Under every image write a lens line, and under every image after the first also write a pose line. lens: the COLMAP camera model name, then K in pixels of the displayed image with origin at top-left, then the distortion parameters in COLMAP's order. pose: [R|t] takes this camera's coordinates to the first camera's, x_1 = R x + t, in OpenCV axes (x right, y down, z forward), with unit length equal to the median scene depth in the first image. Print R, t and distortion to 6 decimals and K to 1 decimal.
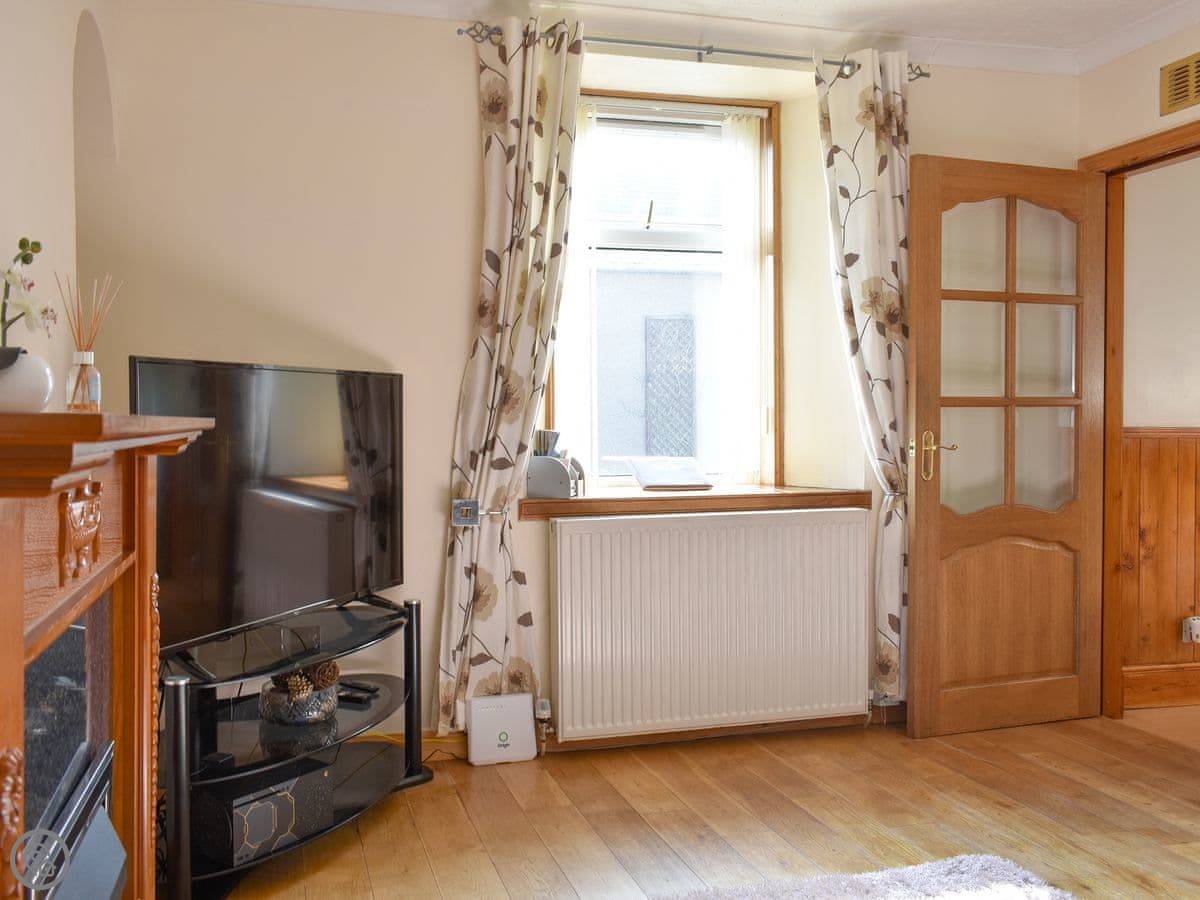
lens RADIAL K [[1050.4, 0, 600.0], [0, 1050.4, 450.0], [0, 0, 1]] dist [-0.007067, -0.002126]
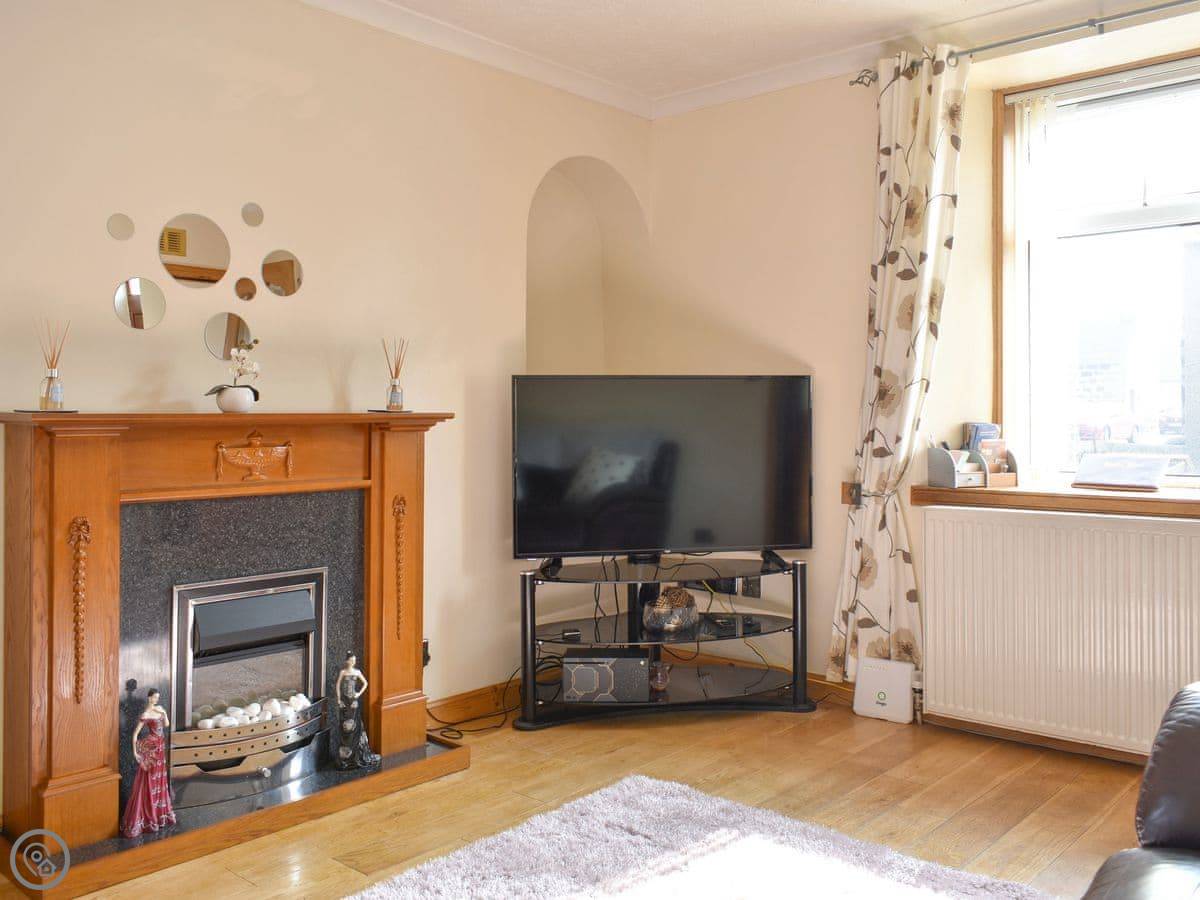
lens RADIAL K [[1044.4, 0, 596.4], [0, 1044.4, 419.2], [0, 0, 1]] dist [-0.005079, 0.000948]
pose [[0.553698, 0.006410, -0.832693, 0.670405], [-0.026022, 0.999615, -0.009608, -0.003682], [0.832311, 0.026988, 0.553652, 0.122638]]
